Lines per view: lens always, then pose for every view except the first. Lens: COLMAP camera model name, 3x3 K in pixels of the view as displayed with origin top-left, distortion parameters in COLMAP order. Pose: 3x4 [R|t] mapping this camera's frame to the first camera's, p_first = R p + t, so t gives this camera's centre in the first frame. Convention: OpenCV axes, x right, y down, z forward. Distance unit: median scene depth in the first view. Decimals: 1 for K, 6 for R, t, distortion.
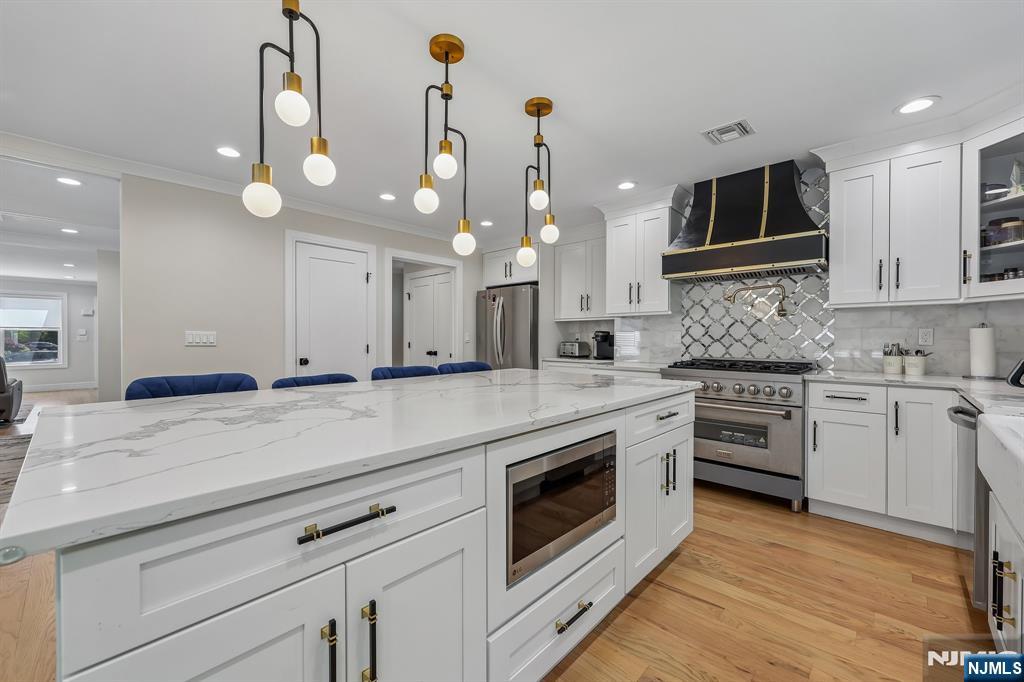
lens RADIAL K [[417.3, 0, 507.1], [0, 417.3, 340.2], [0, 0, 1]] dist [0.001063, 0.001049]
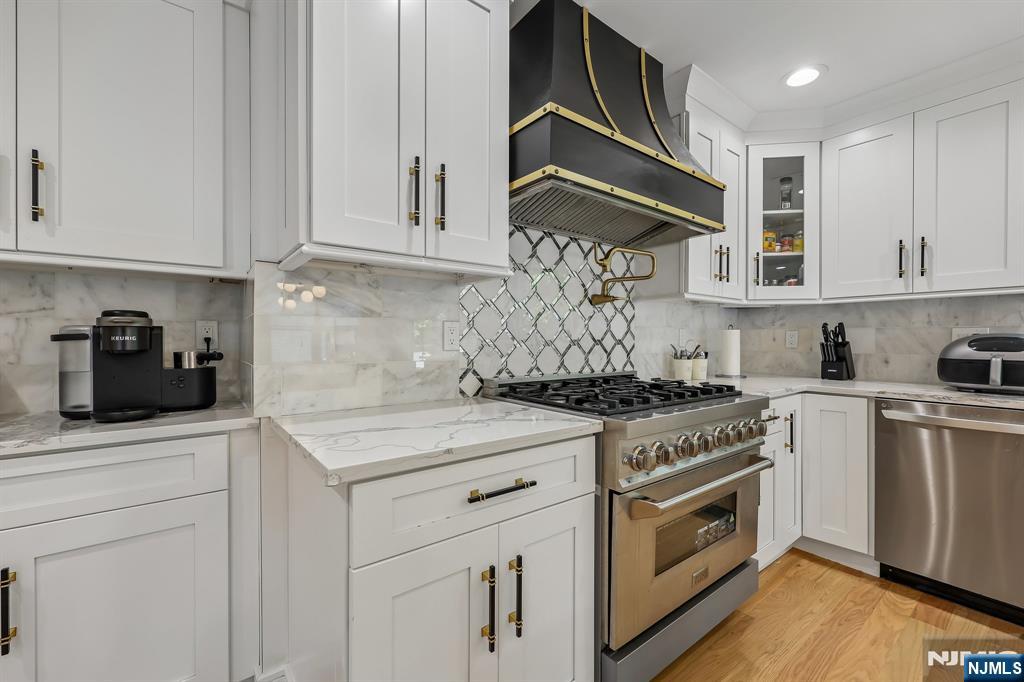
lens RADIAL K [[417.3, 0, 527.1], [0, 417.3, 340.0], [0, 0, 1]] dist [0.001063, 0.001049]
pose [[0.153317, -0.002206, 0.988175, 0.008206], [0.002507, 0.999995, 0.001843, -0.004881], [-0.988174, 0.002195, 0.153322, 1.136456]]
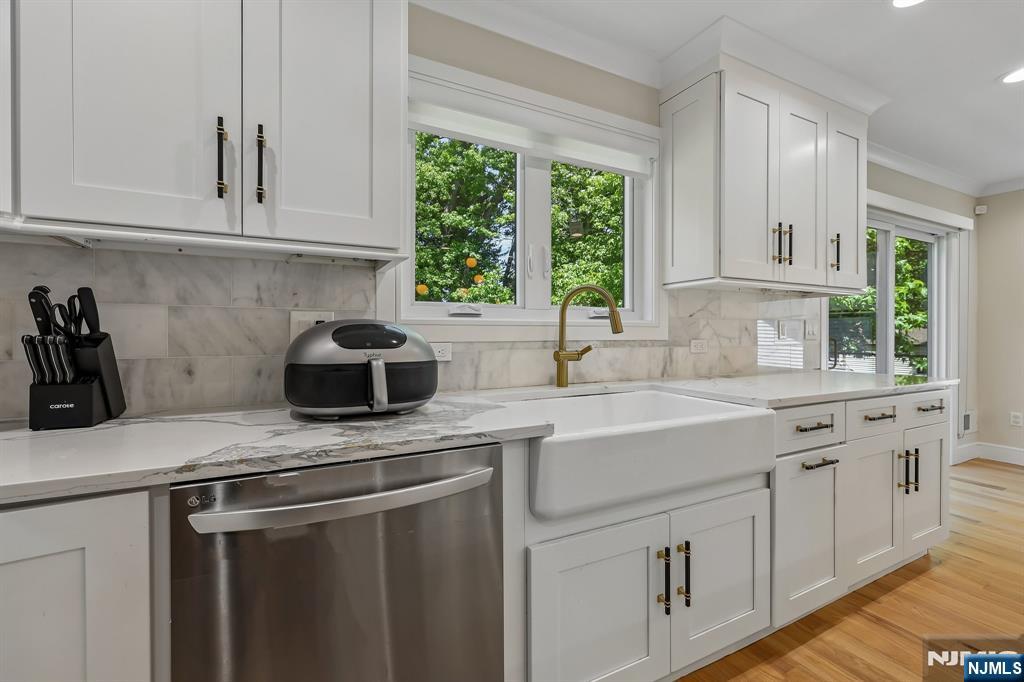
lens RADIAL K [[417.3, 0, 501.4], [0, 417.3, 335.3], [0, 0, 1]] dist [0.001063, 0.001049]
pose [[-0.939001, 0.002774, 0.343902, 0.496856], [0.003640, 0.999992, 0.001872, 0.003810], [-0.343894, 0.003009, -0.939004, 0.846254]]
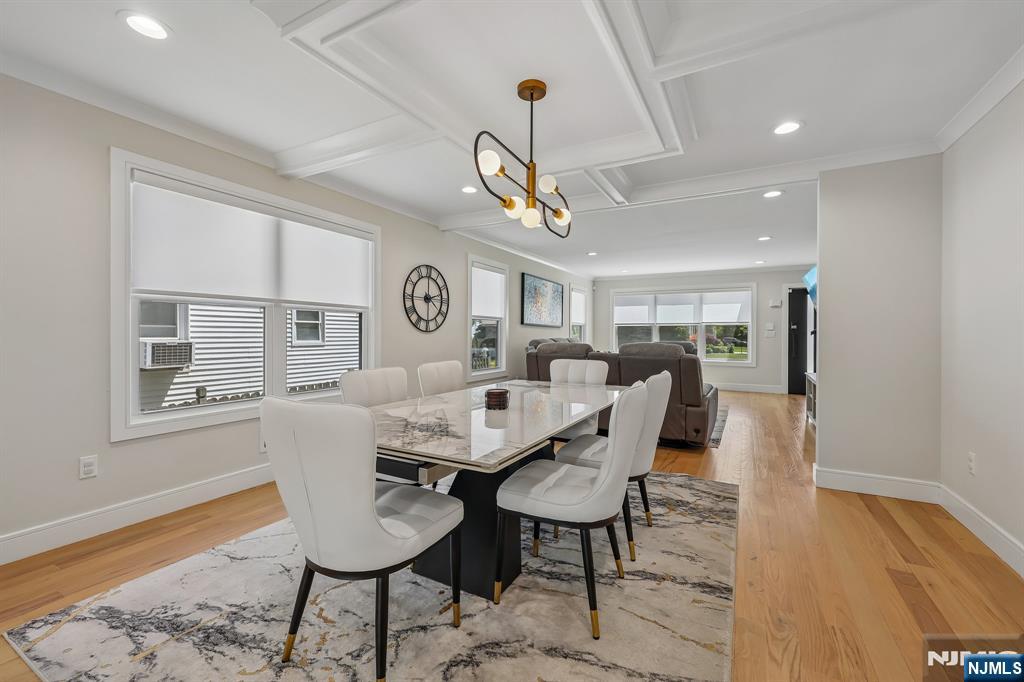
lens RADIAL K [[417.3, 0, 505.9], [0, 417.3, 332.8], [0, 0, 1]] dist [0.001063, 0.001049]
pose [[0.237688, 0.000913, -0.971341, -1.046640], [-0.010501, 0.999944, -0.001630, 0.001346], [0.971285, 0.010587, 0.237684, 0.907801]]
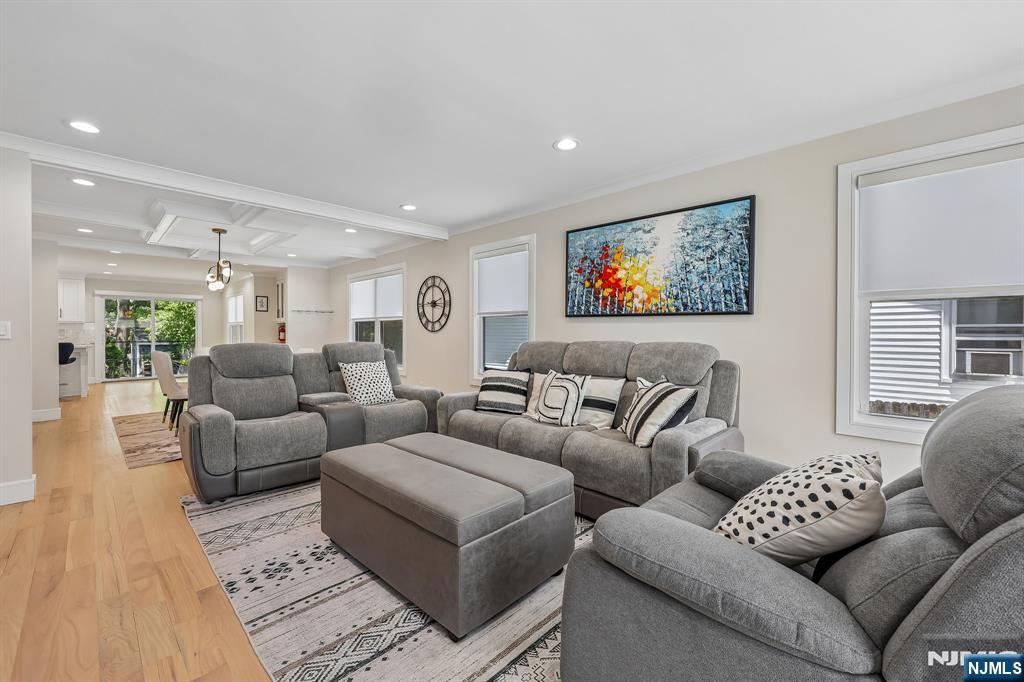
lens RADIAL K [[417.3, 0, 507.8], [0, 417.3, 334.4], [0, 0, 1]] dist [0.001063, 0.001049]
pose [[-0.999808, 0.003712, 0.019257, -3.049605], [0.003927, 0.999930, 0.011162, -0.009336], [-0.019214, 0.011236, -0.999752, 2.912520]]
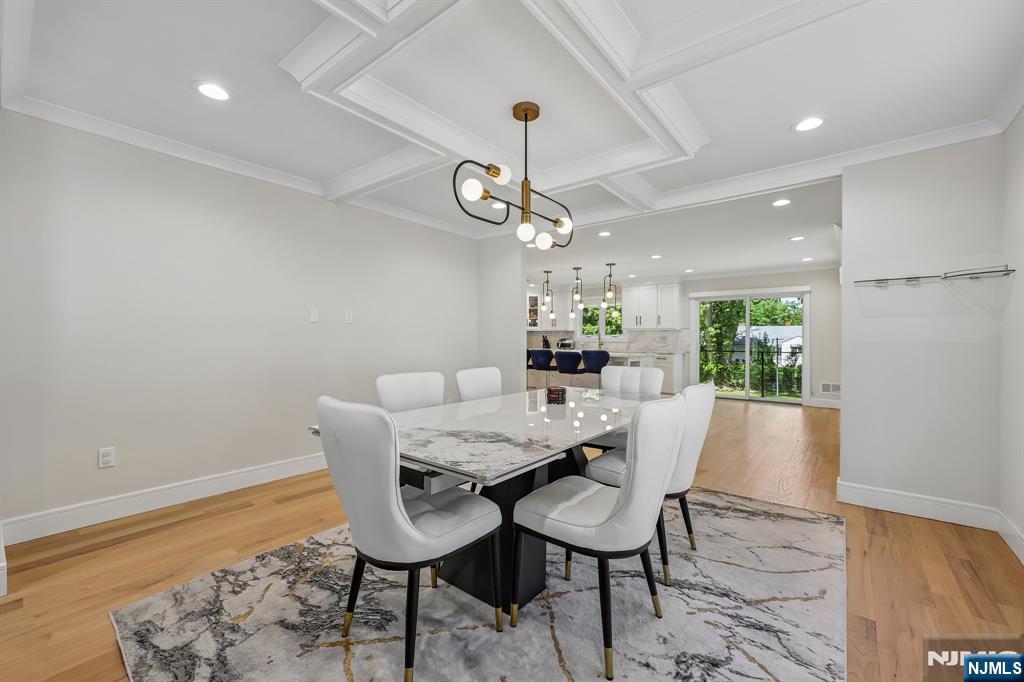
lens RADIAL K [[417.3, 0, 512.6], [0, 417.3, 343.5], [0, 0, 1]] dist [0.001063, 0.001049]
pose [[-0.086961, -0.008590, 0.996175, -2.565259], [-0.000479, 0.999963, 0.008581, -0.000058], [-0.996212, 0.000269, -0.086962, 1.224405]]
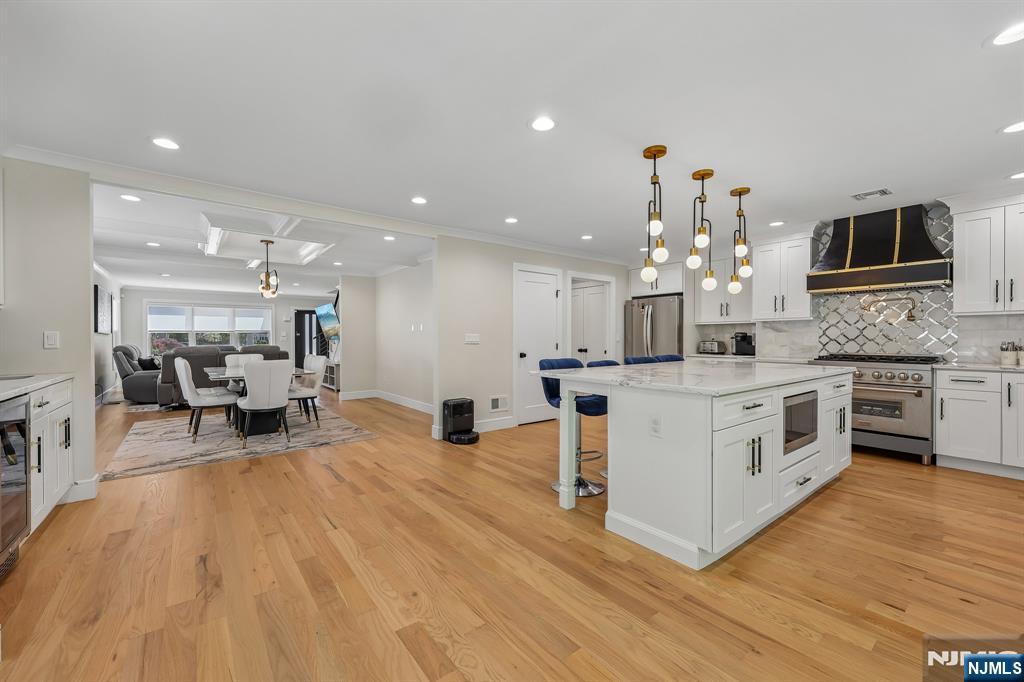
lens RADIAL K [[417.3, 0, 509.7], [0, 417.3, 339.0], [0, 0, 1]] dist [0.001063, 0.001049]
pose [[0.988002, -0.001580, -0.154430, -0.417862], [0.001219, 0.999996, -0.002430, -0.000308], [0.154433, 0.002213, 0.988001, -0.533036]]
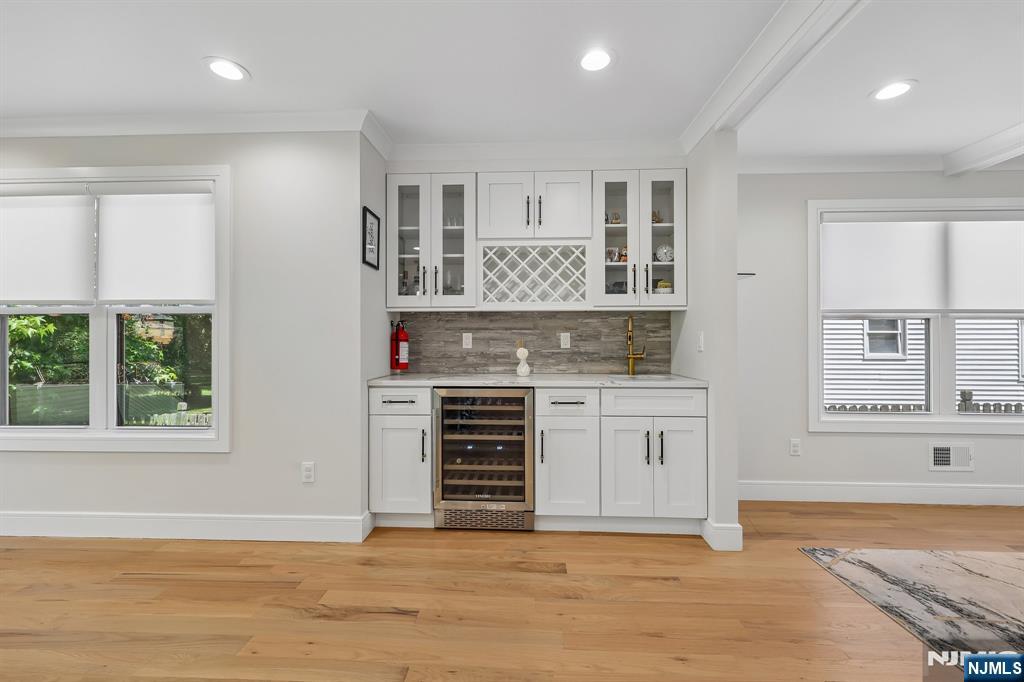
lens RADIAL K [[417.3, 0, 516.9], [0, 417.3, 339.9], [0, 0, 1]] dist [0.001063, 0.001049]
pose [[-0.754031, -0.004973, -0.656820, -0.793829], [-0.001619, 0.999982, -0.005713, 0.001134], [0.656837, -0.003245, -0.754026, 0.664556]]
